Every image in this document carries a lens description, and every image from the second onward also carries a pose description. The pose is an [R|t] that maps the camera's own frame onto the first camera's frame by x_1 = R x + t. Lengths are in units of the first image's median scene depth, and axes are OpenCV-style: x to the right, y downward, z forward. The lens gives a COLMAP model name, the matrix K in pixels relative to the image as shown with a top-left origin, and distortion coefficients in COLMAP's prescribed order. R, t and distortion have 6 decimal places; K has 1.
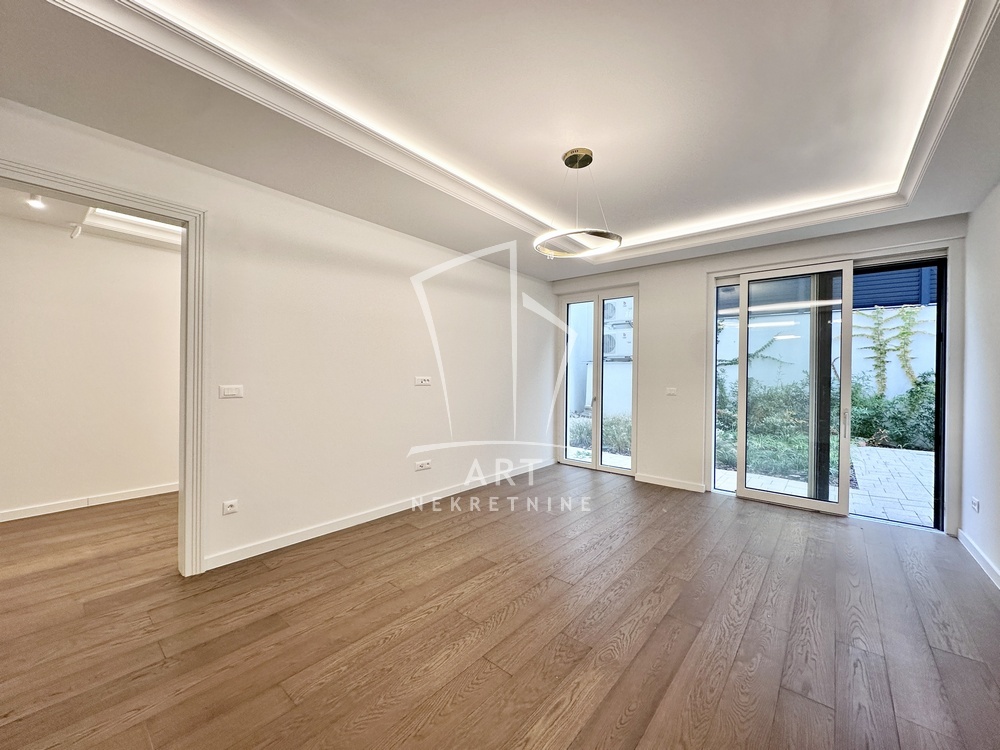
lens RADIAL K [[396.8, 0, 500.3], [0, 396.8, 374.3], [0, 0, 1]] dist [0.000513, 0.000705]
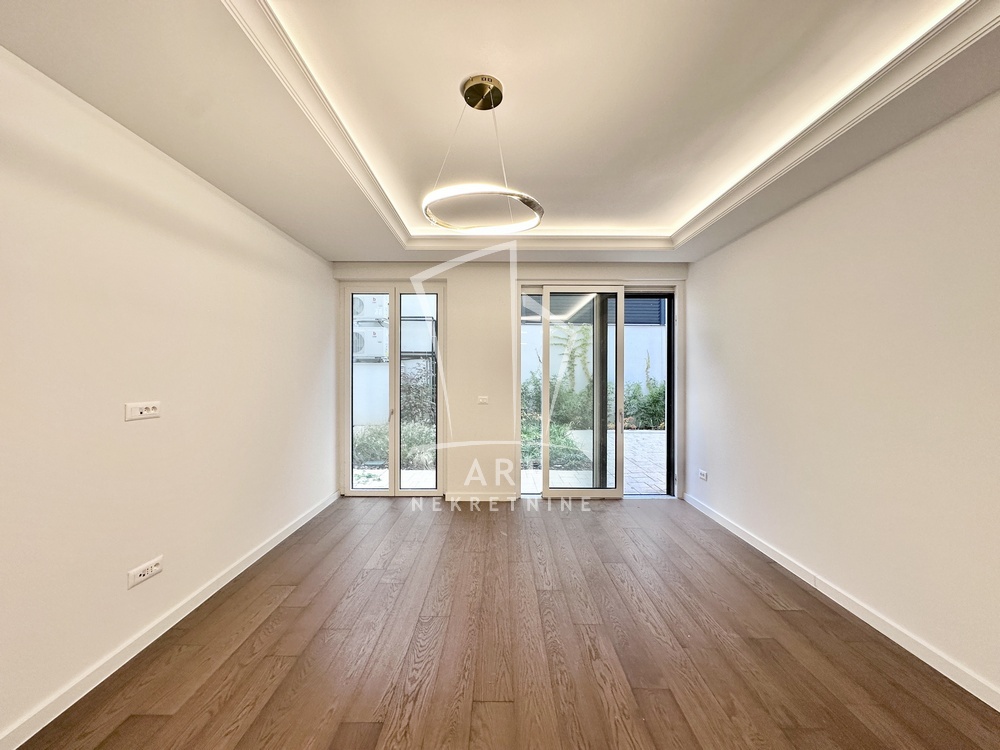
lens RADIAL K [[396.8, 0, 500.2], [0, 396.8, 374.7], [0, 0, 1]] dist [0.000513, 0.000705]
pose [[0.765785, -0.013163, 0.642962, -0.160255], [0.008564, 0.999911, 0.010271, -0.029087], [-0.643040, -0.002359, 0.765829, 0.282188]]
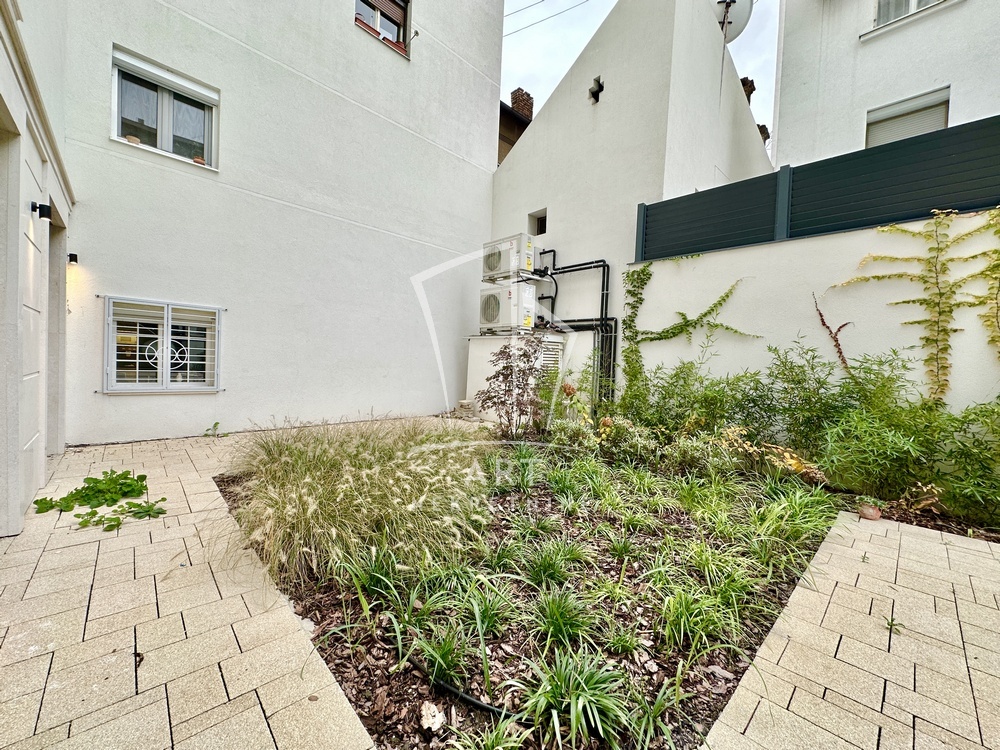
lens RADIAL K [[396.8, 0, 498.7], [0, 396.8, 373.5], [0, 0, 1]] dist [0.000513, 0.000705]
pose [[0.992540, 0.030864, -0.117945, 1.029613], [-0.028592, 0.999372, 0.020910, 0.048102], [0.118516, -0.017382, 0.992800, 0.975401]]
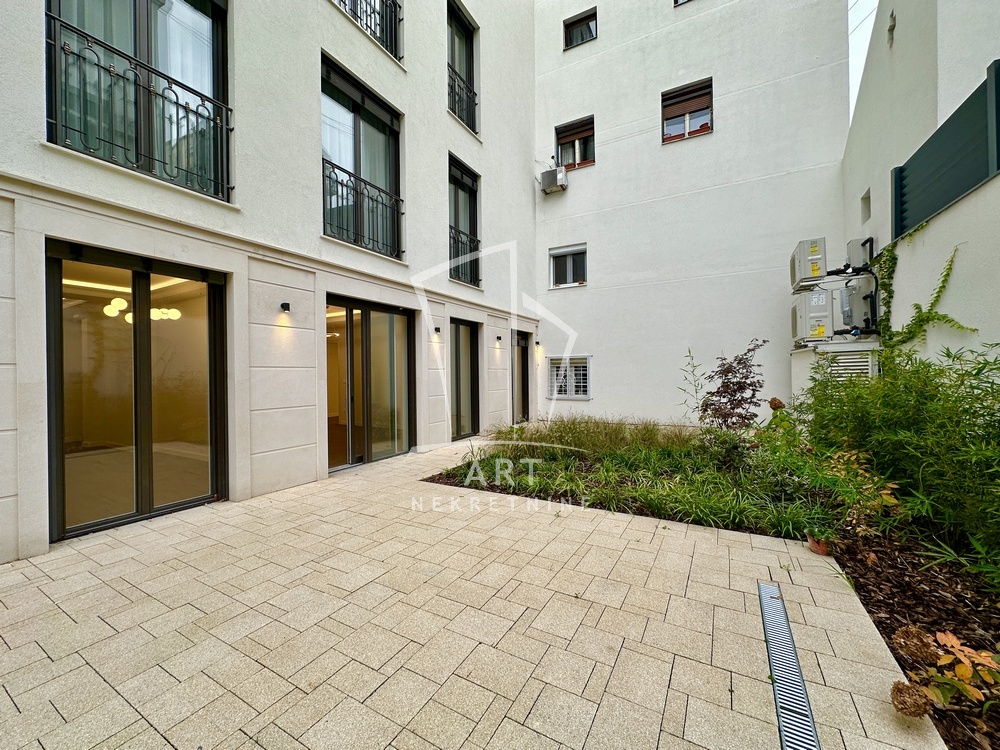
lens RADIAL K [[396.8, 0, 500.1], [0, 396.8, 373.5], [0, 0, 1]] dist [0.000513, 0.000705]
pose [[0.178508, -0.016742, -0.983796, 2.293464], [0.009525, 0.999838, -0.015287, 0.030631], [0.983892, -0.006642, 0.178639, 1.191326]]
